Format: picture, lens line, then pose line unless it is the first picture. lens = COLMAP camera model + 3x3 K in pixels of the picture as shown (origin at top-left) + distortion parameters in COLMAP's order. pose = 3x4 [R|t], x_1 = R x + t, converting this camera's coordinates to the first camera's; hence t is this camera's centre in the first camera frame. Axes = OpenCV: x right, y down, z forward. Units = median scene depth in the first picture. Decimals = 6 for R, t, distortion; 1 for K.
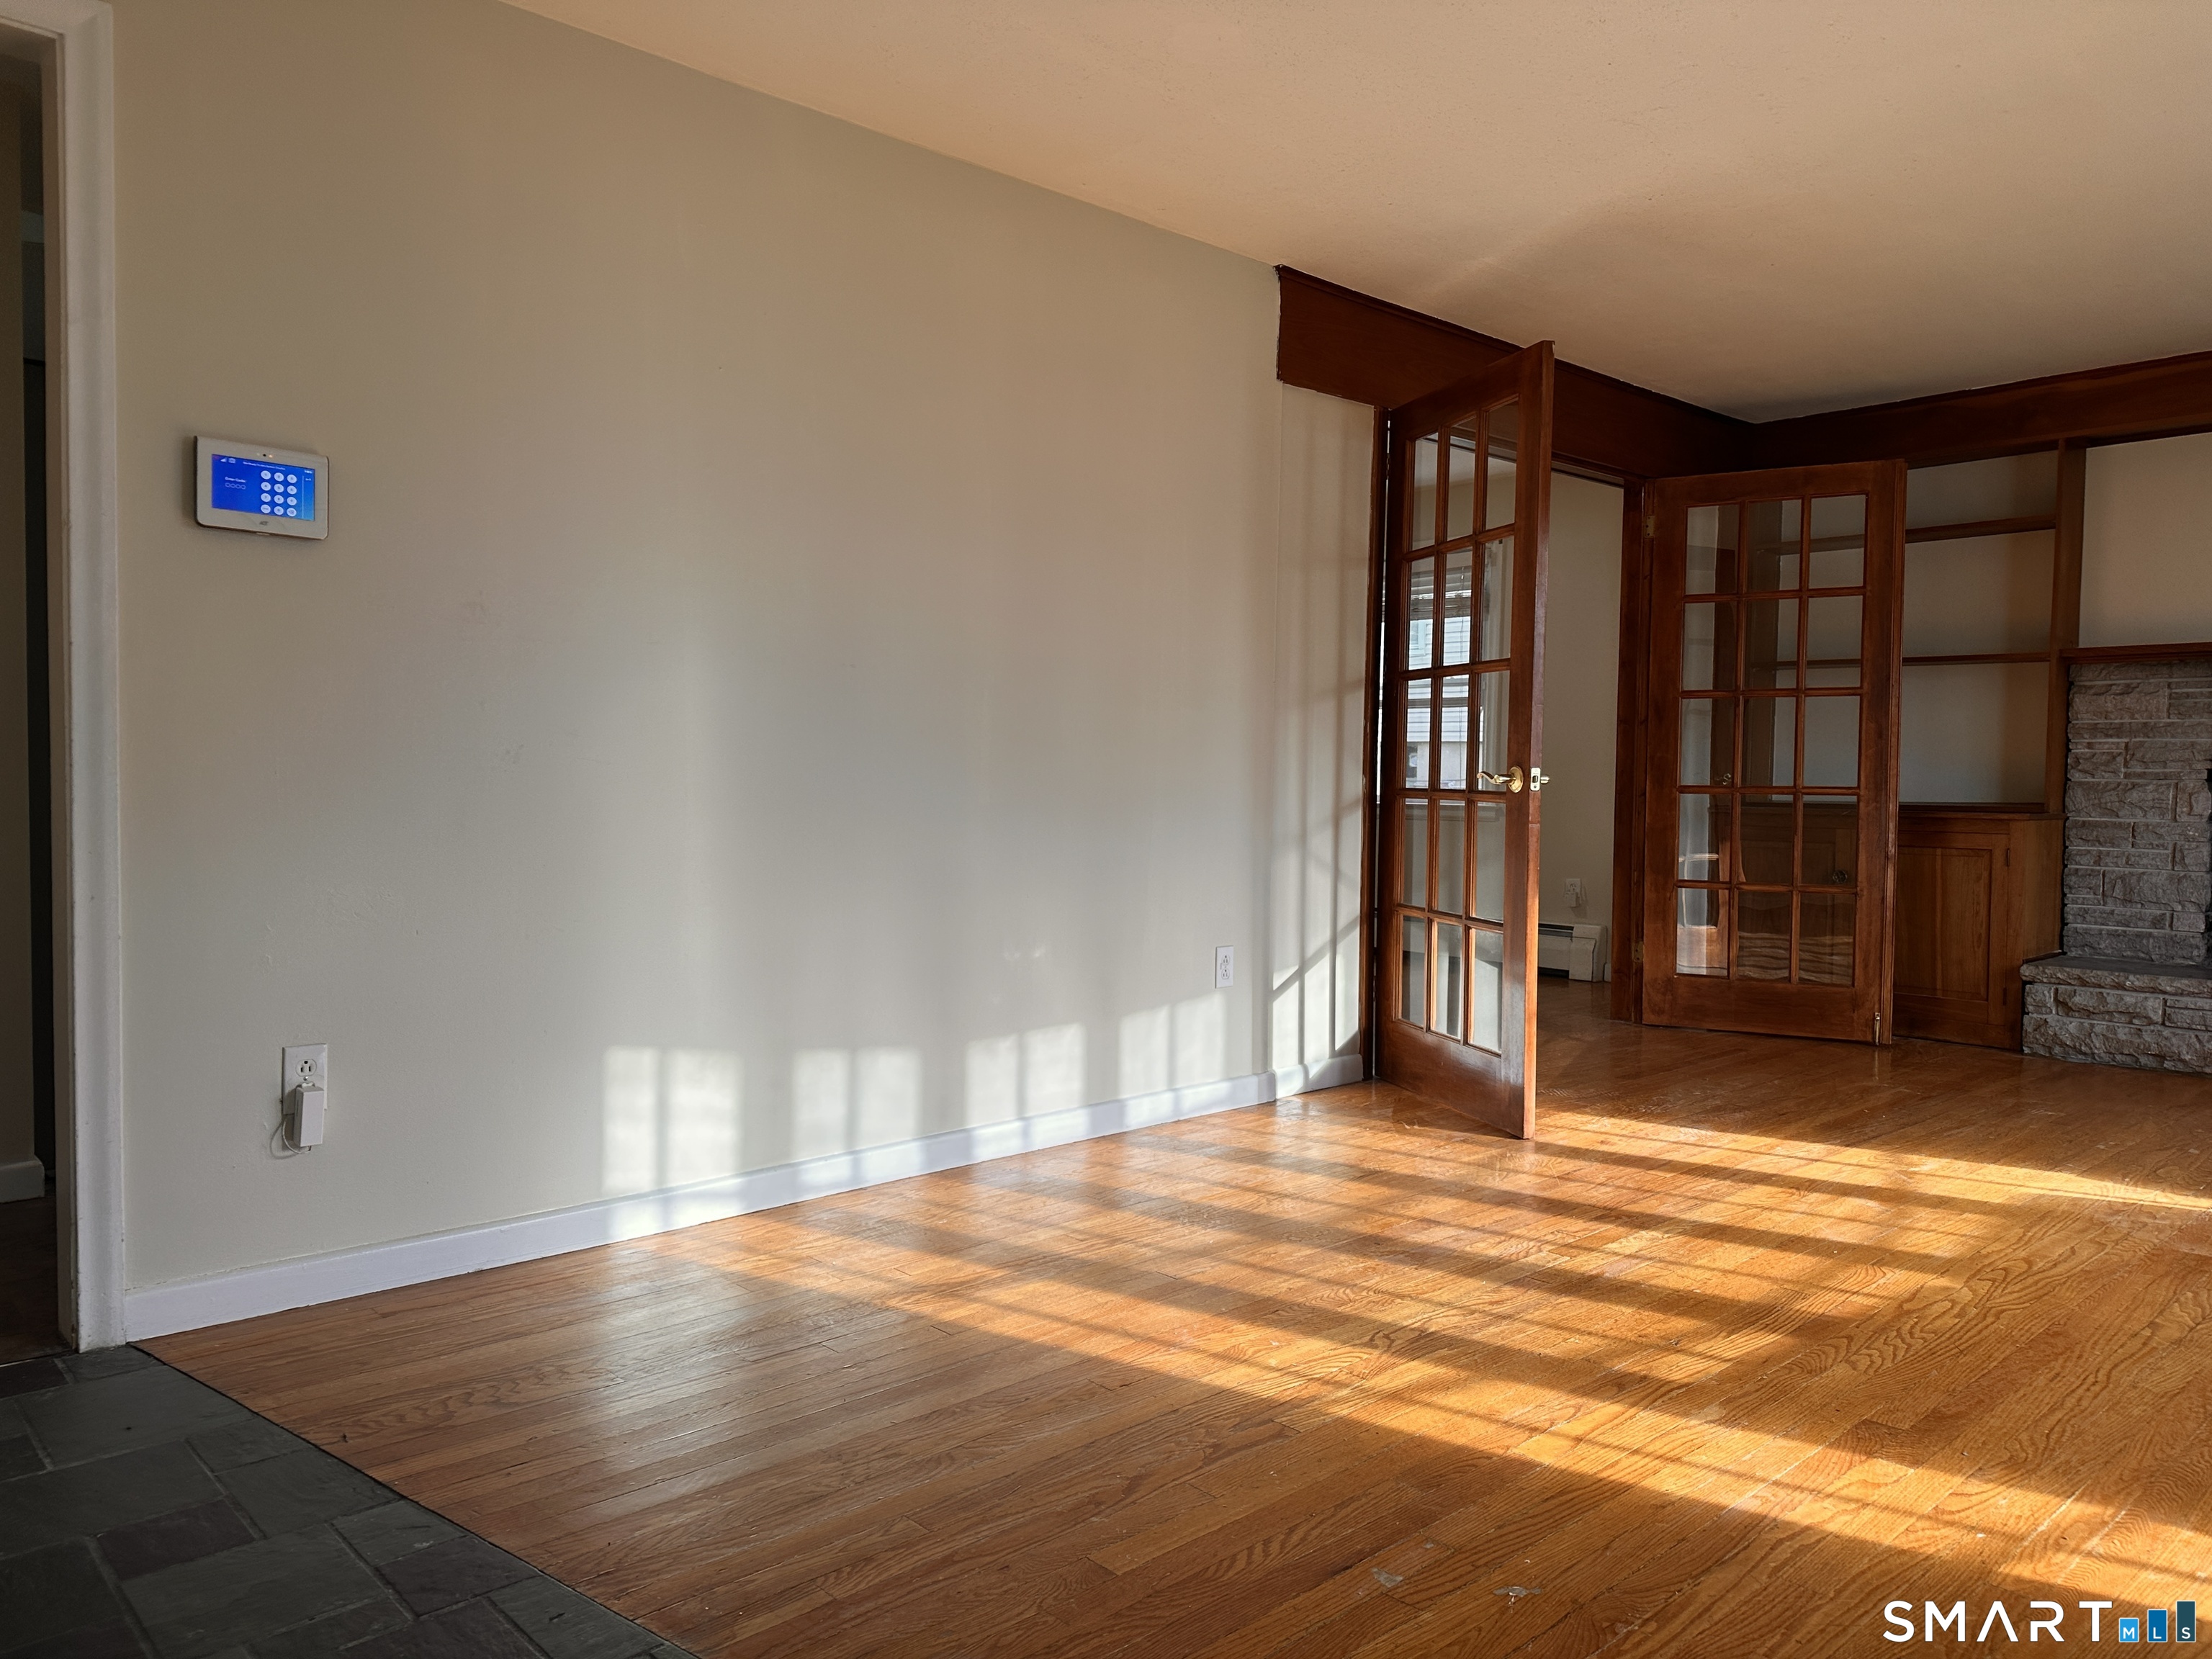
lens RADIAL K [[1572.4, 0, 1106.0], [0, 1572.4, 829.5], [0, 0, 1]] dist [0.070358, -0.109549]
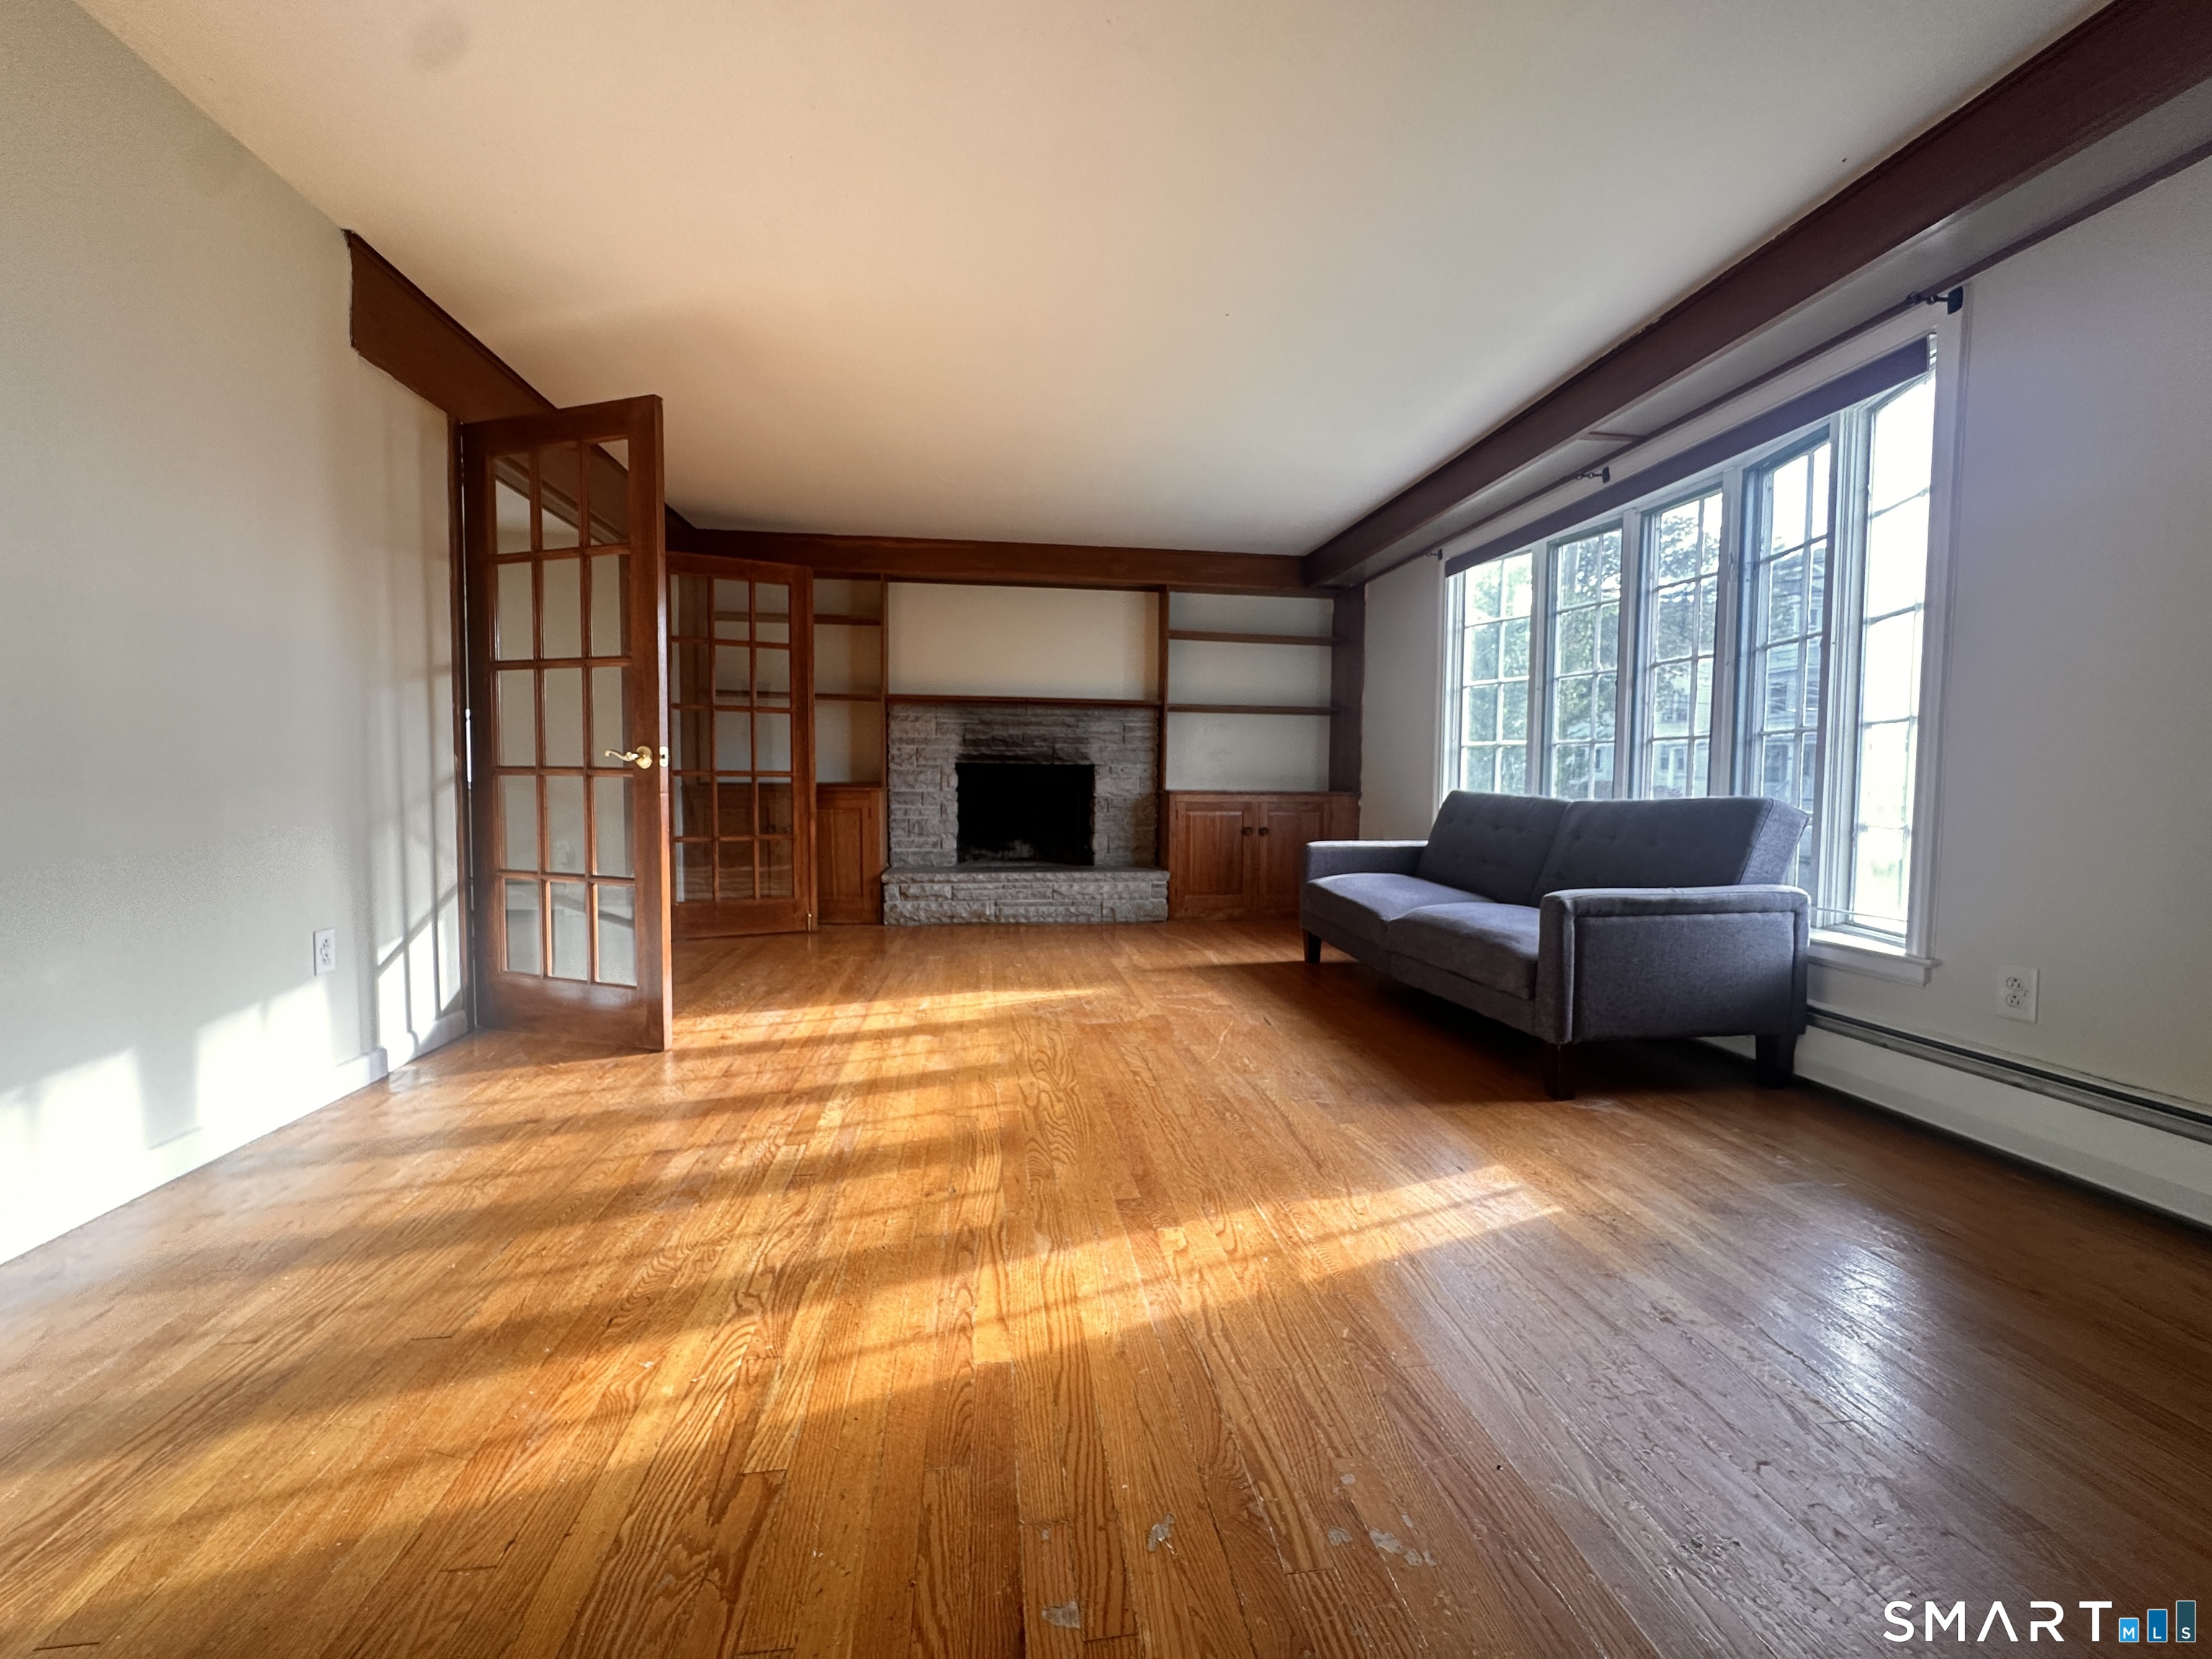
lens RADIAL K [[881.9, 0, 1103.3], [0, 881.9, 828.2], [0, 0, 1]] dist [-0.001066, -0.000028]
pose [[0.575194, -0.047278, 0.816650, -0.086841], [0.027611, 0.998882, 0.038380, 0.005997], [-0.817551, 0.000473, 0.575856, 0.315686]]
